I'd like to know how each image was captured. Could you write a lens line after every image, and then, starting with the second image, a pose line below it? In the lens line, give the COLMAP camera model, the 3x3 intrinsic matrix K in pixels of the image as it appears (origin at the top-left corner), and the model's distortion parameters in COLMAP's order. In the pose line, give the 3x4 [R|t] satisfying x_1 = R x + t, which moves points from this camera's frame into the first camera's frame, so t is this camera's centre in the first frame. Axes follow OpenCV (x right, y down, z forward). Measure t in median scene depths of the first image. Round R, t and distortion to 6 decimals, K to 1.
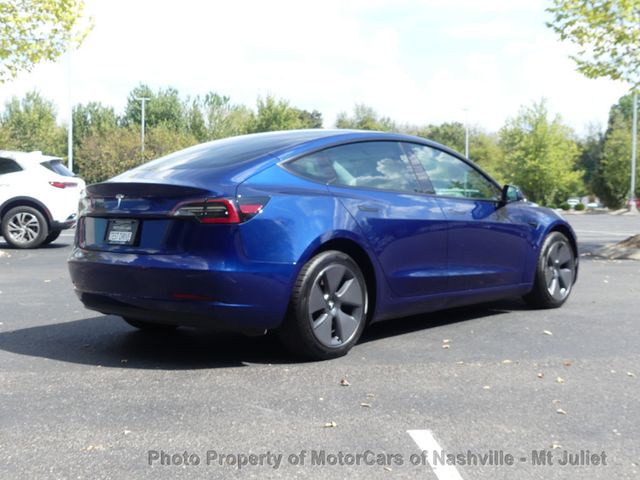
lens RADIAL K [[889.3, 0, 319.6], [0, 889.3, 240.4], [0, 0, 1]] dist [-0.018397, 0.000000]
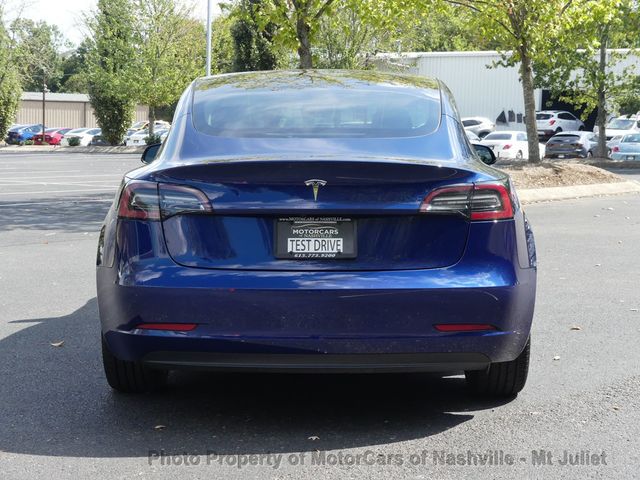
lens RADIAL K [[1338.2, 0, 319.2], [0, 1338.2, 238.0], [0, 0, 1]] dist [-0.052680, 0.000000]
pose [[0.739978, -0.059986, 0.669951, -0.713147], [0.030994, 0.997998, 0.055125, -0.051600], [-0.671916, -0.020027, 0.740356, 0.233493]]
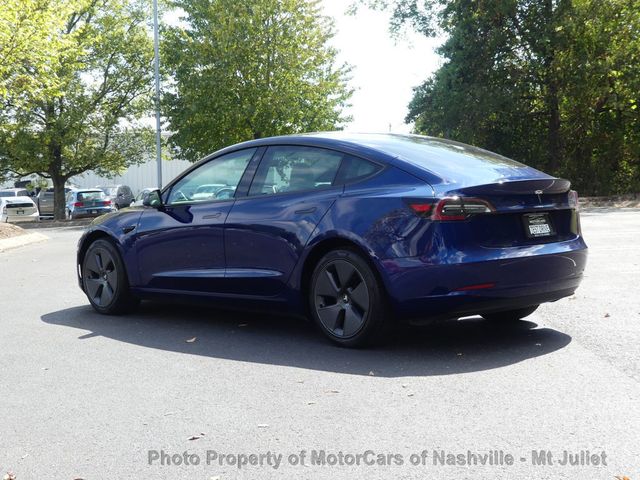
lens RADIAL K [[1105.7, 0, 319.6], [0, 1105.7, 238.5], [0, 0, 1]] dist [0.018026, 0.000000]
pose [[0.047560, -0.051389, 0.997546, -1.301723], [0.077980, 0.995819, 0.047582, -0.064352], [-0.995820, 0.075526, 0.051368, 0.984797]]
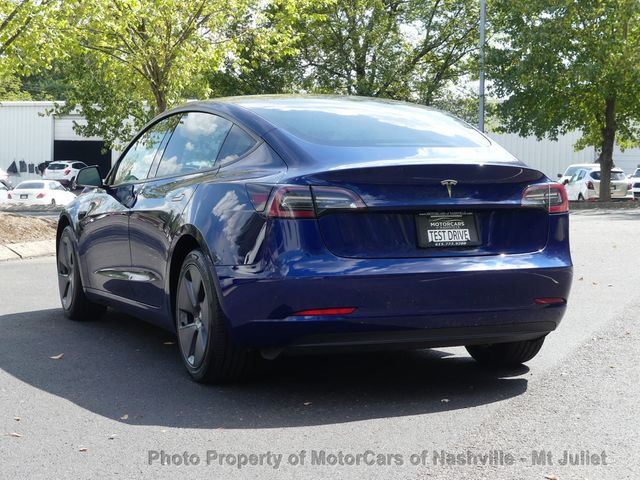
lens RADIAL K [[1338.2, 0, 322.5], [0, 1338.2, 241.8], [0, 0, 1]] dist [-0.052680, 0.000000]
pose [[0.416728, -0.051653, 0.907562, -1.073352], [0.048990, 0.998210, 0.034317, -0.035801], [-0.907710, 0.030160, 0.418513, 0.509269]]
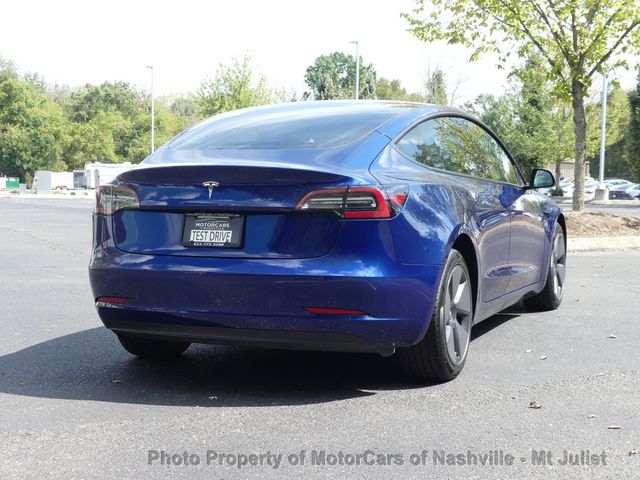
lens RADIAL K [[1105.6, 0, 319.5], [0, 1105.6, 239.5], [0, 0, 1]] dist [0.003083, 0.000000]
pose [[0.942062, -0.017331, 0.334992, -0.375636], [0.014177, 0.999829, 0.011858, -0.009537], [-0.335140, -0.006422, 0.942146, 0.052408]]
